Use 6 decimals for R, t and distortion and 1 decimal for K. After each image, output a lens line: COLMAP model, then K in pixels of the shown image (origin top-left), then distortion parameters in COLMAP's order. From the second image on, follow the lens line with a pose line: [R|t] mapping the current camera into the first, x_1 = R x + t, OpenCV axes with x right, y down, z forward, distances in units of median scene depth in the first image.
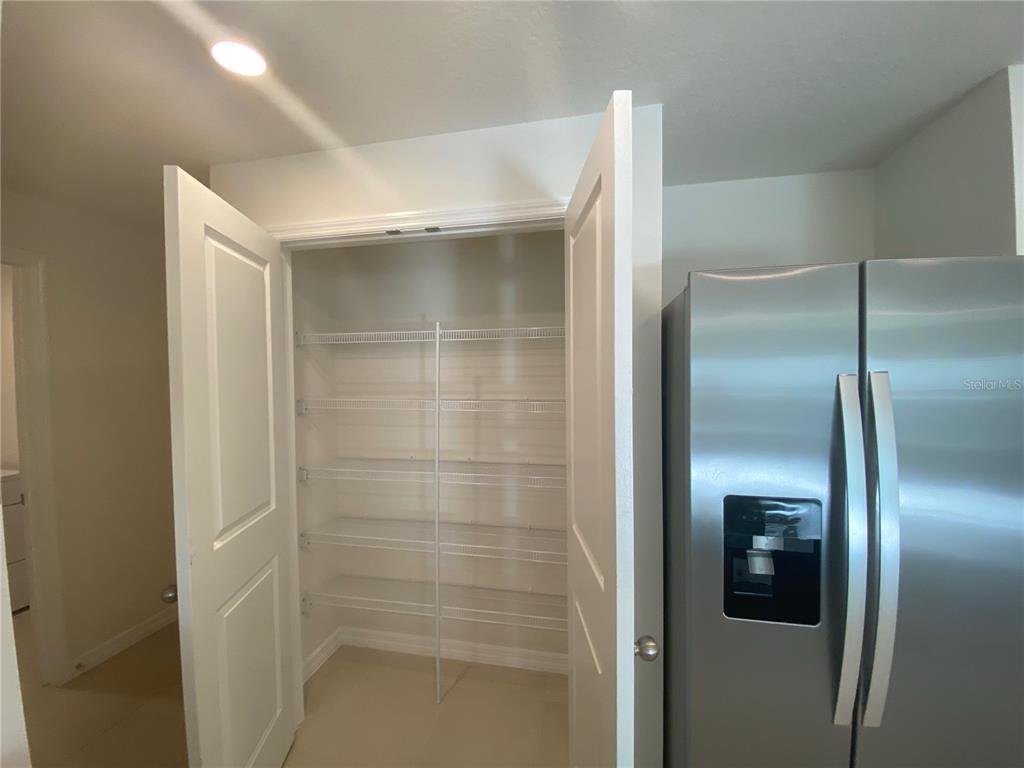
lens RADIAL K [[413.0, 0, 507.8], [0, 413.0, 387.1], [0, 0, 1]] dist [0.025766, -0.021886]
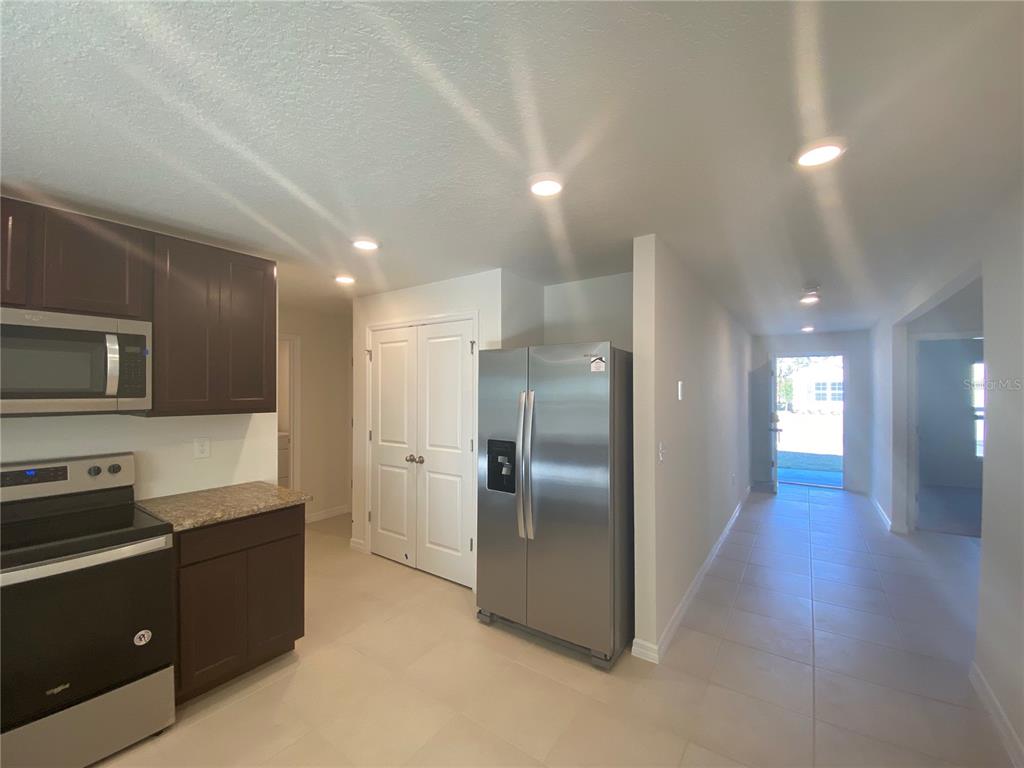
lens RADIAL K [[411.5, 0, 513.7], [0, 411.5, 387.9], [0, 0, 1]] dist [0.023388, -0.022887]
pose [[0.928741, 0.005448, -0.370690, 1.620421], [-0.015836, 0.999562, -0.024986, 0.005484], [0.370392, 0.029076, 0.928420, -1.291039]]
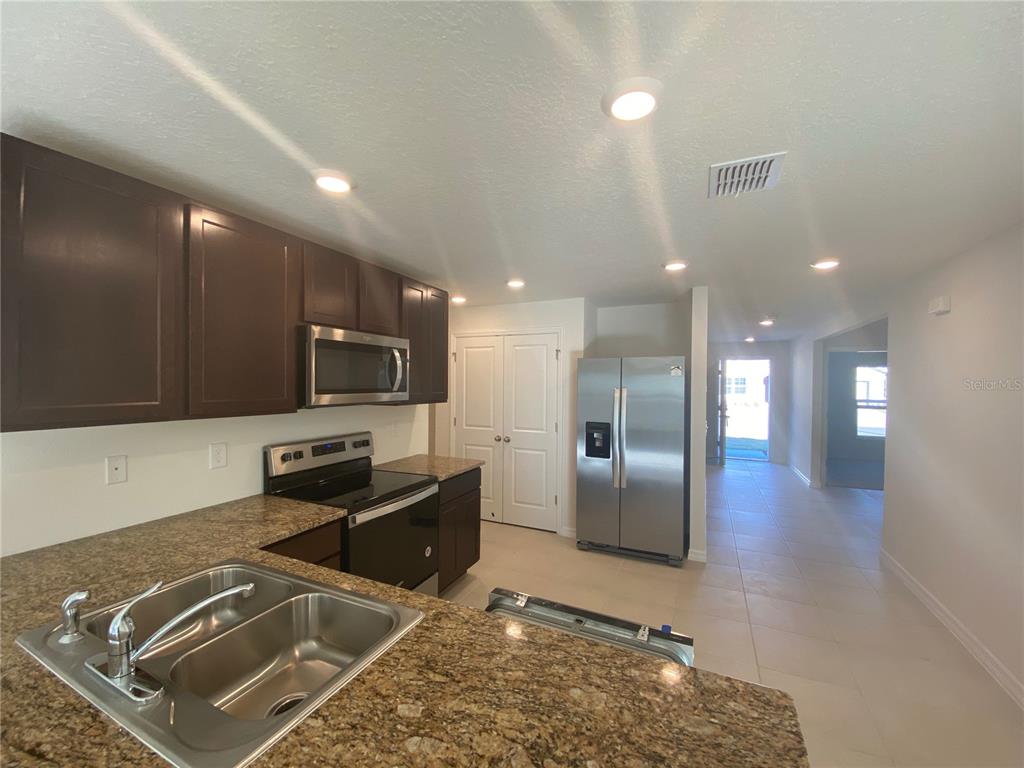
lens RADIAL K [[413.0, 0, 507.8], [0, 413.0, 387.1], [0, 0, 1]] dist [0.025766, -0.021886]
pose [[0.978315, 0.017214, -0.206407, 0.598838], [-0.019730, 0.999754, -0.010137, 0.010398], [0.206182, 0.013989, 0.978414, -2.679706]]
